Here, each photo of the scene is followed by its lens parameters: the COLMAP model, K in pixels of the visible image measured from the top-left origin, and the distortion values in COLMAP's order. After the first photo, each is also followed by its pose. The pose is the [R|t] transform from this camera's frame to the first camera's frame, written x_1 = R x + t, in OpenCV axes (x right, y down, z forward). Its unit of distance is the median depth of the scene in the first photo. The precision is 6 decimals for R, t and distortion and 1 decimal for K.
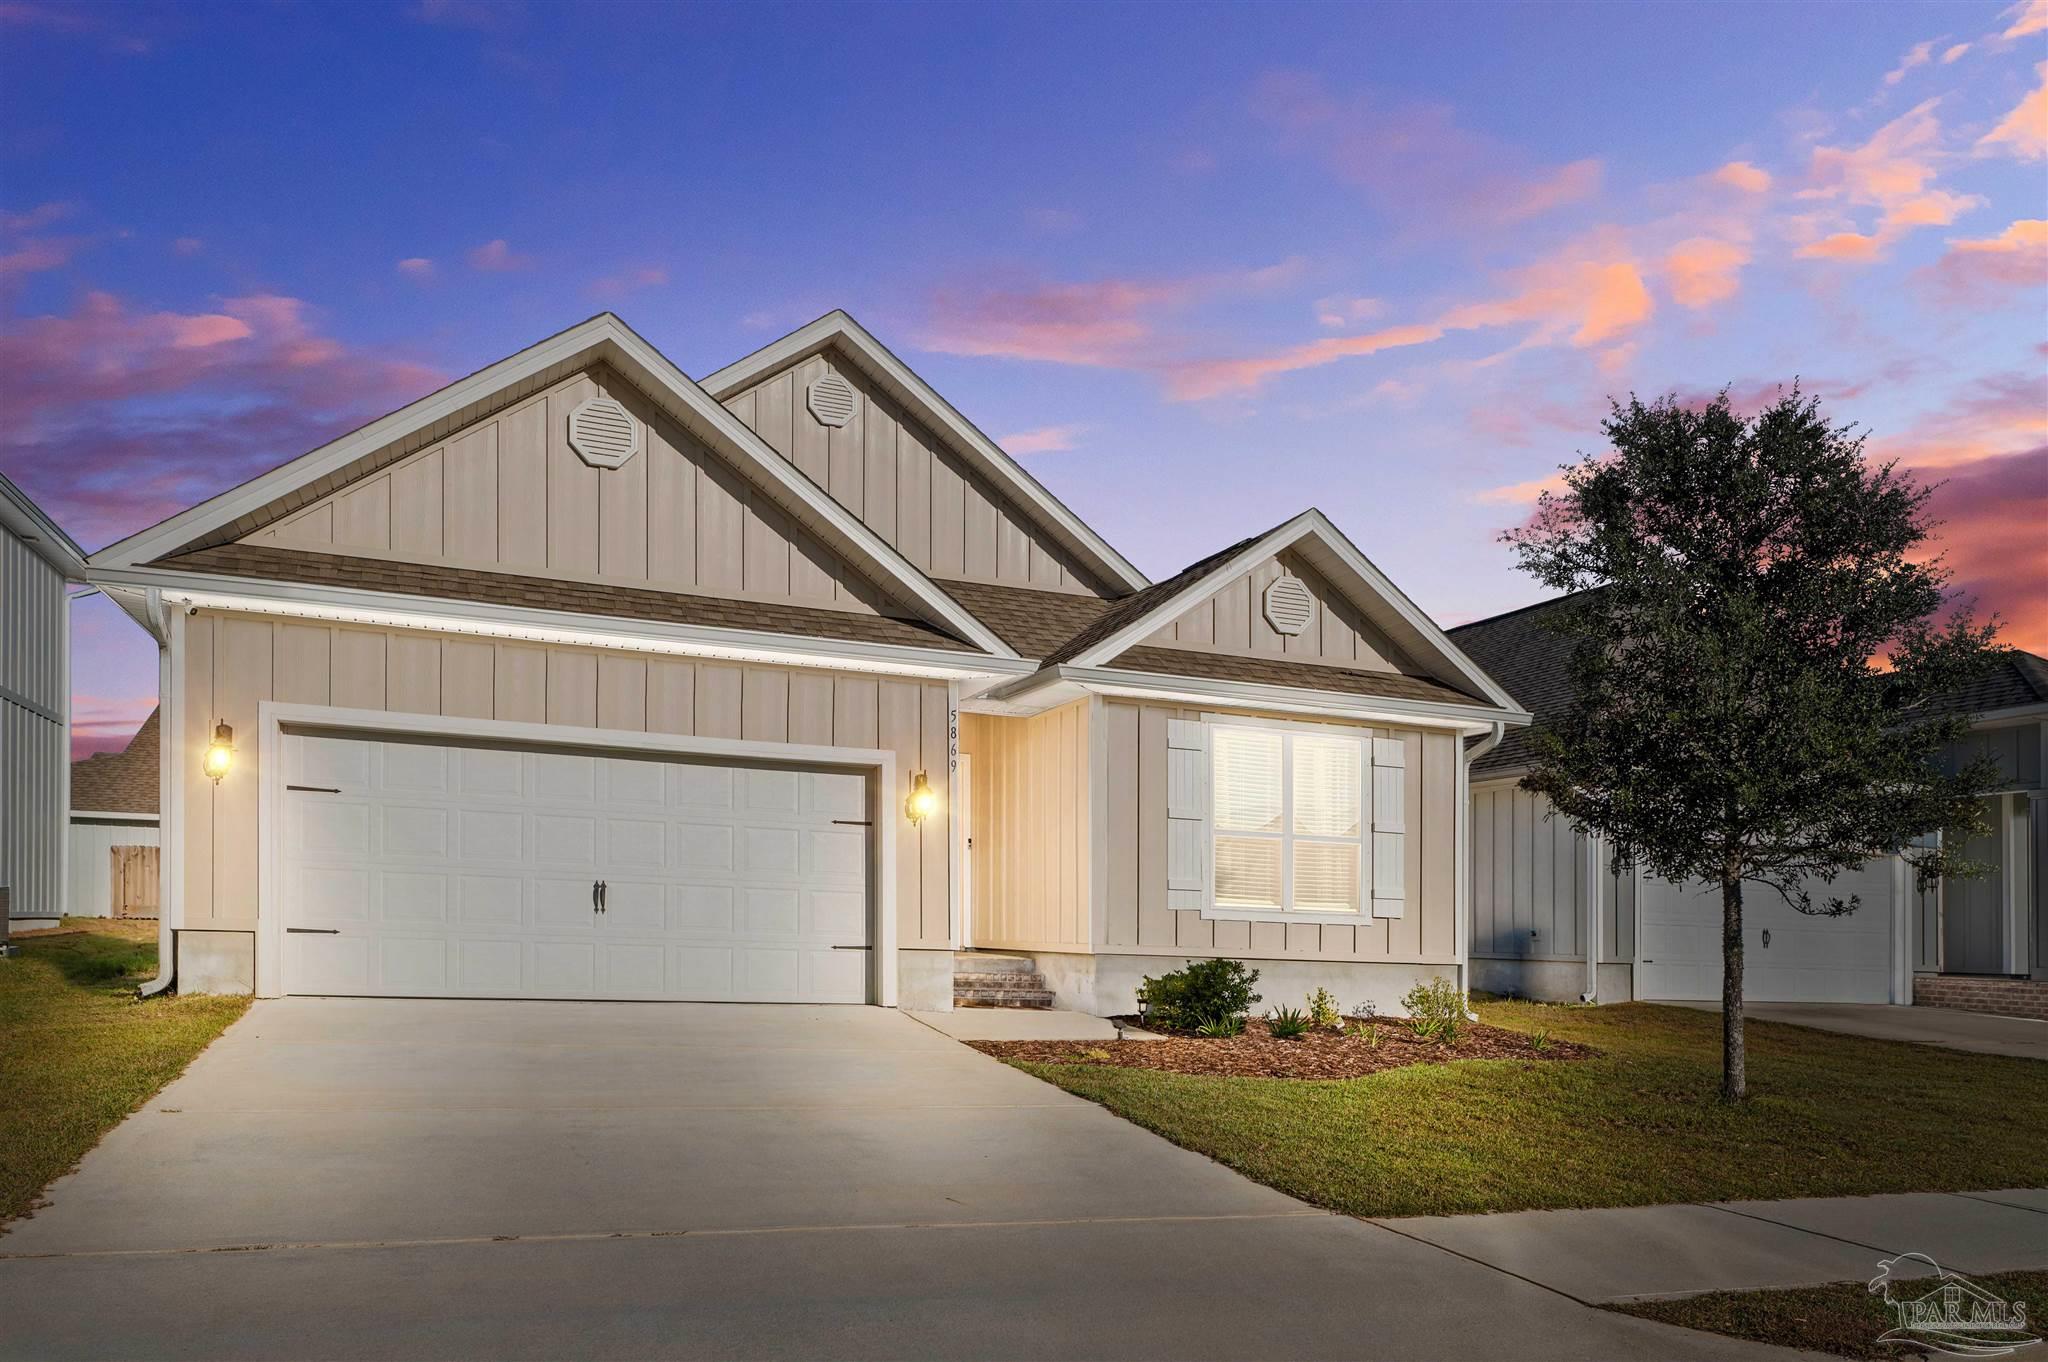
lens RADIAL K [[1424.2, 0, 1019.9], [0, 1424.2, 665.4], [0, 0, 1]] dist [0.004013, 0.000530]
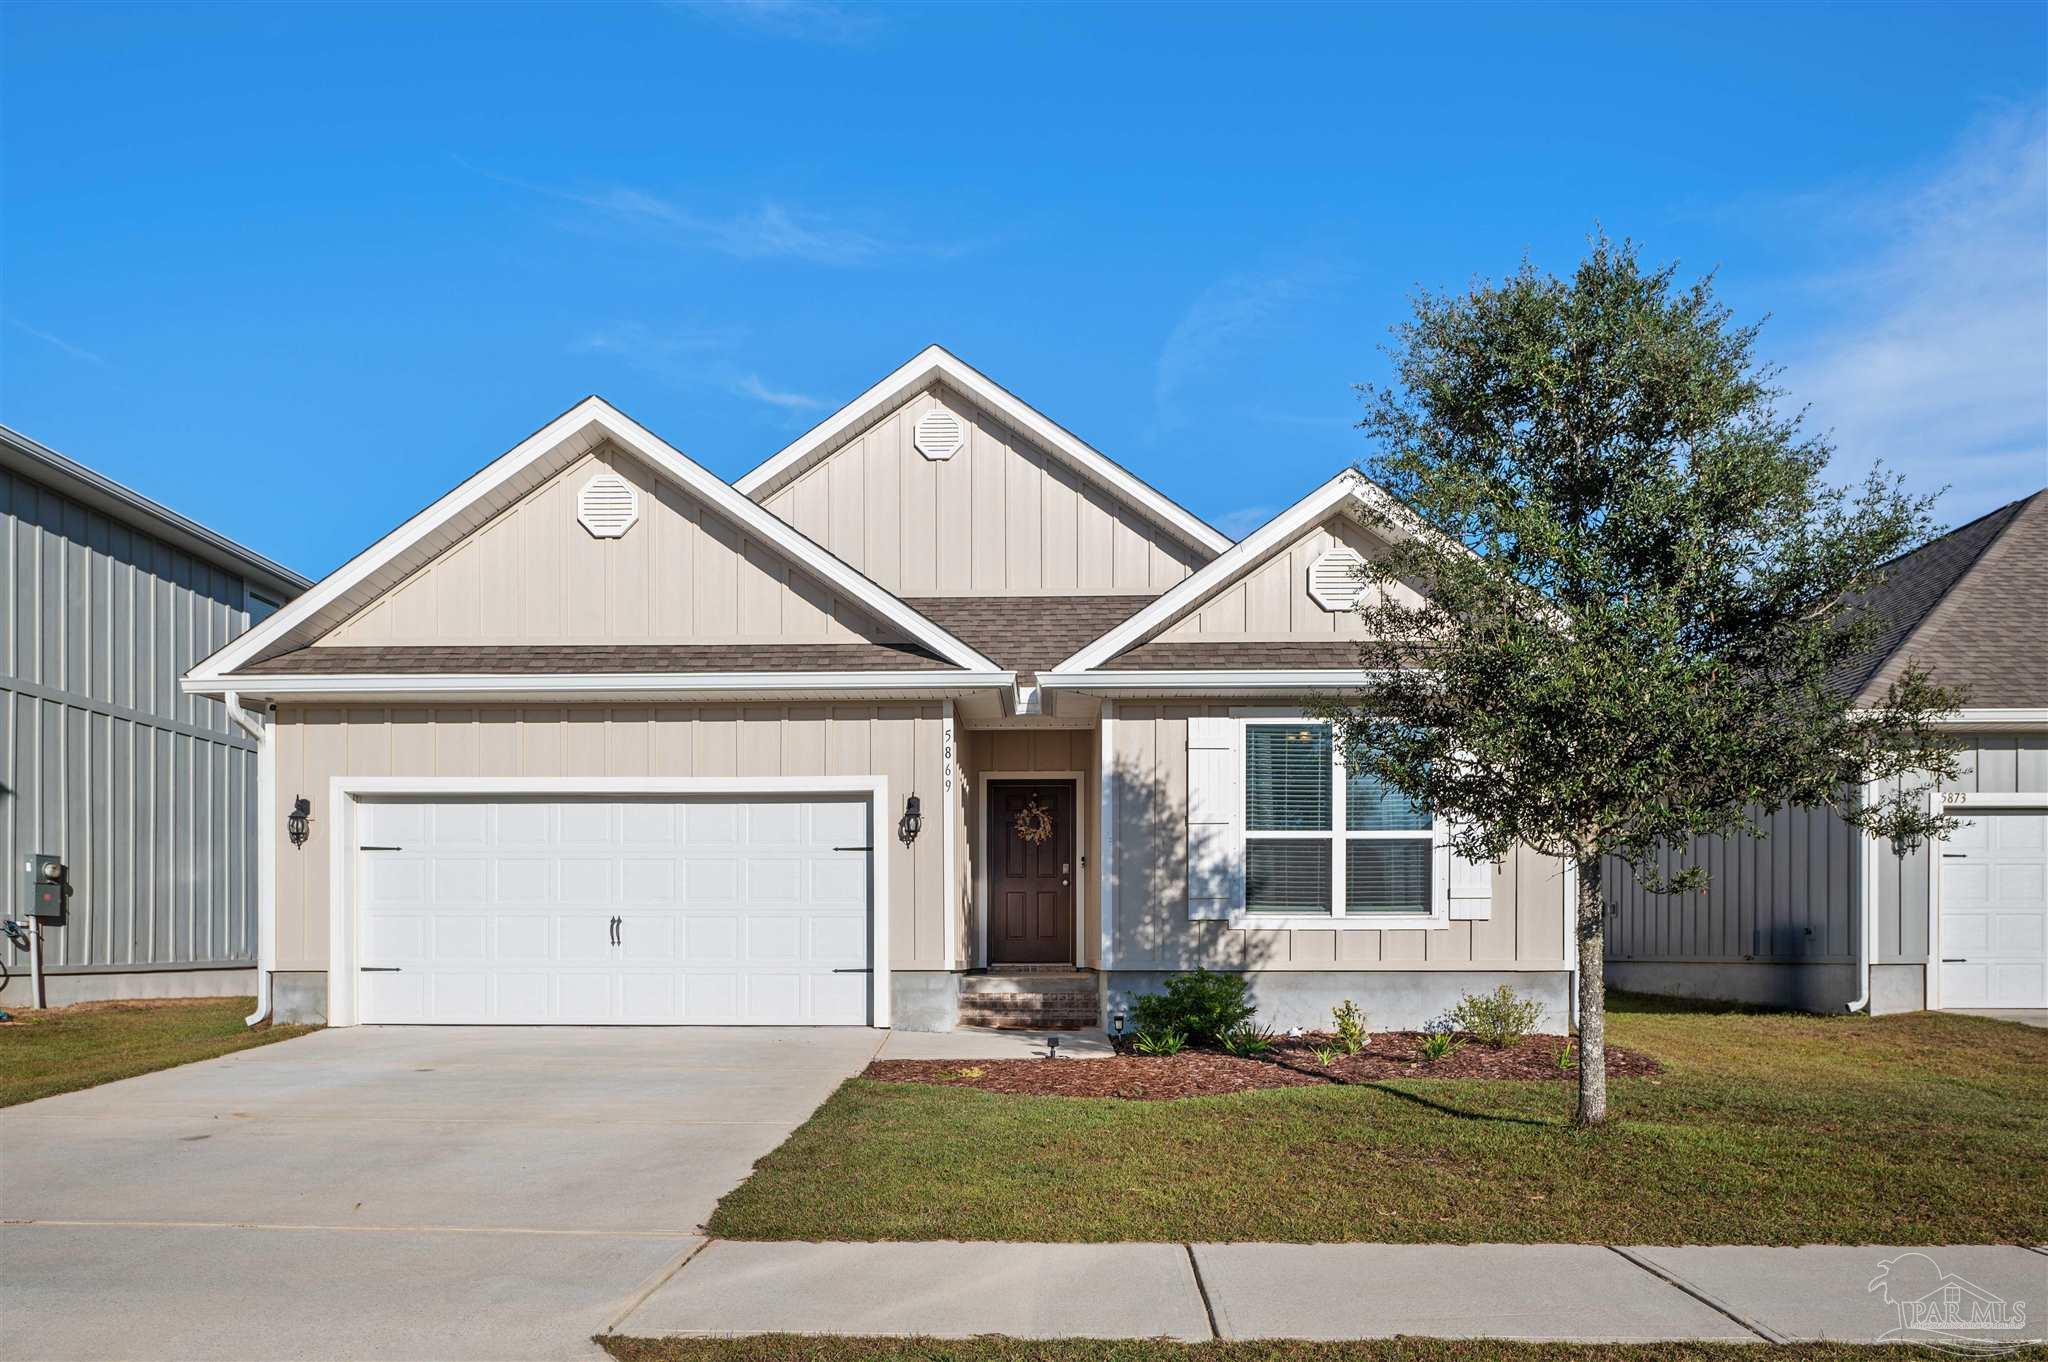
lens RADIAL K [[1424.2, 0, 1021.6], [0, 1424.2, 697.9], [0, 0, 1]] dist [0.004013, 0.000530]
pose [[0.921804, -0.100682, -0.374353, 0.389097], [0.101051, 0.994706, -0.018699, 0.034801], [0.374254, -0.020592, 0.927098, 0.103692]]
